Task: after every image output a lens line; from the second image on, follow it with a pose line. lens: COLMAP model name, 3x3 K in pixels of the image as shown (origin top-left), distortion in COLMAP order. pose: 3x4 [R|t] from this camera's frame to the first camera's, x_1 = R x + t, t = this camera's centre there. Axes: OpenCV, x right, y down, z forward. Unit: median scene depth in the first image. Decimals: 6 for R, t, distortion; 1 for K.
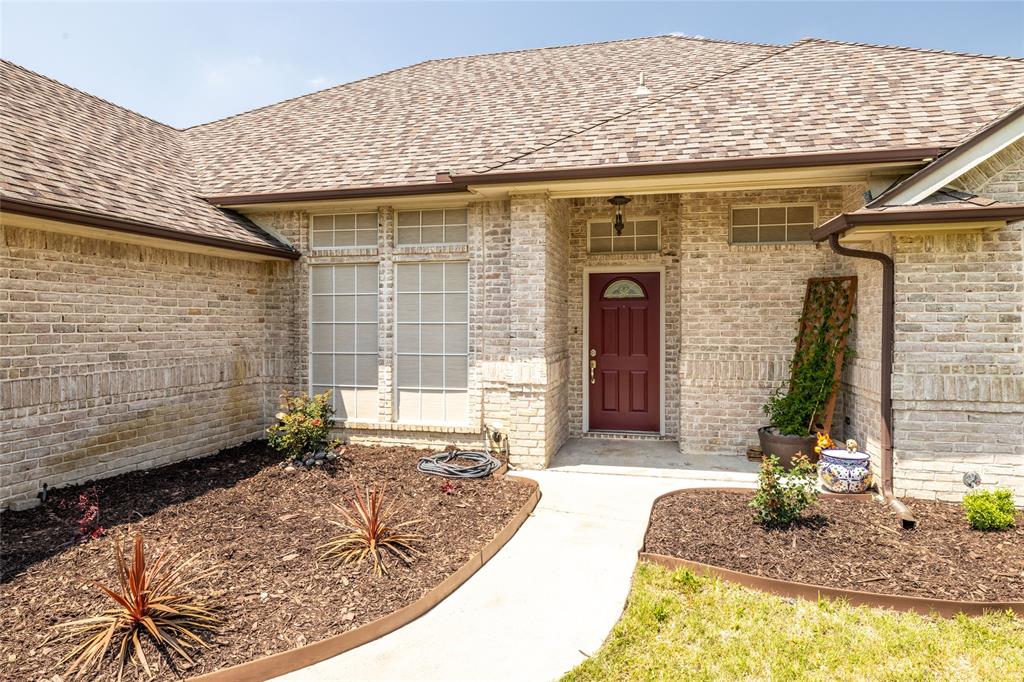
lens RADIAL K [[640.1, 0, 512.0], [0, 640.1, 341.0], [0, 0, 1]] dist [-0.002639, -0.000023]
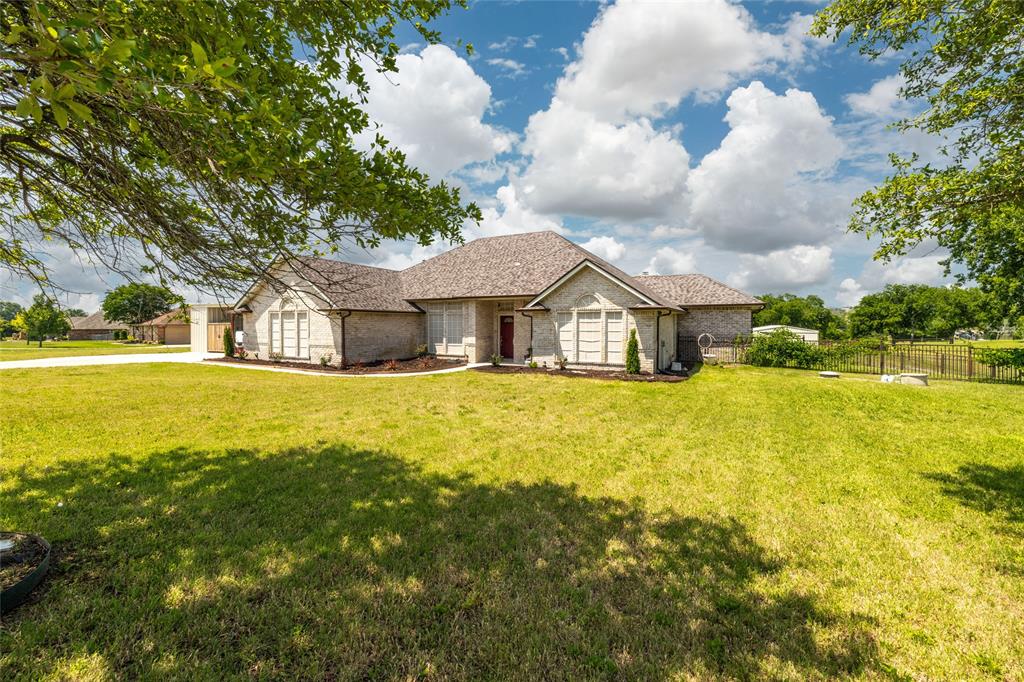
lens RADIAL K [[422.8, 0, 512.0], [0, 422.8, 341.0], [0, 0, 1]] dist [0.000324, -0.000059]
pose [[0.971893, 0.010192, -0.235202, 0.913241], [-0.006703, 0.999855, 0.015630, 0.002406], [0.235327, -0.013614, 0.971821, -1.630687]]
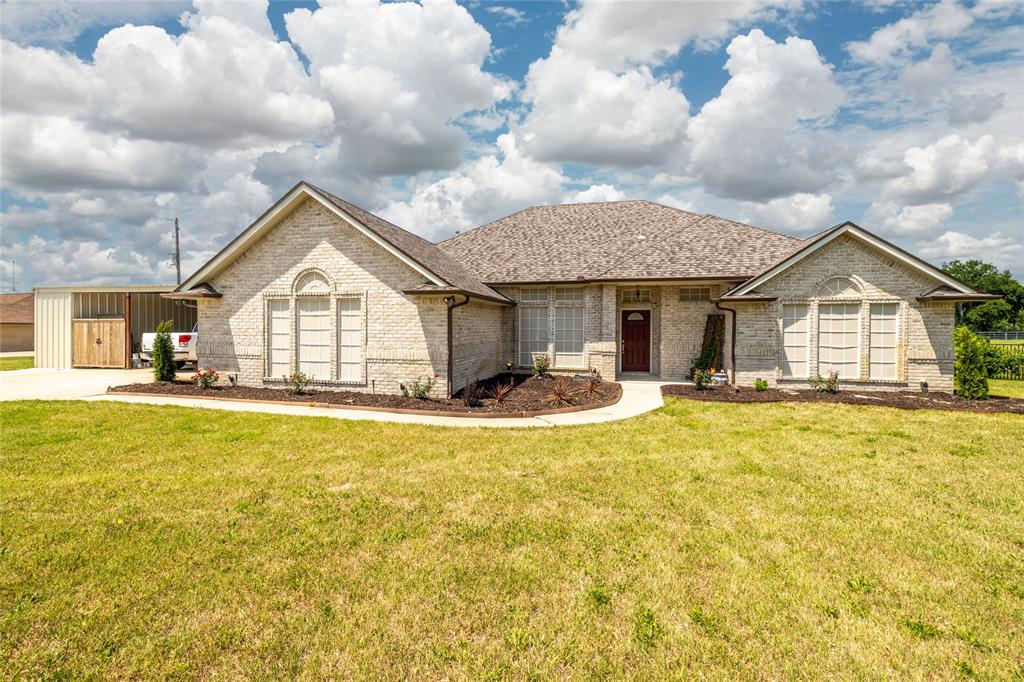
lens RADIAL K [[422.8, 0, 512.0], [0, 422.8, 341.0], [0, 0, 1]] dist [0.000324, -0.000059]
pose [[0.999906, 0.004015, 0.013145, -0.405908], [-0.004141, 0.999945, 0.009616, 0.003143], [-0.013106, -0.009669, 0.999867, -0.815559]]
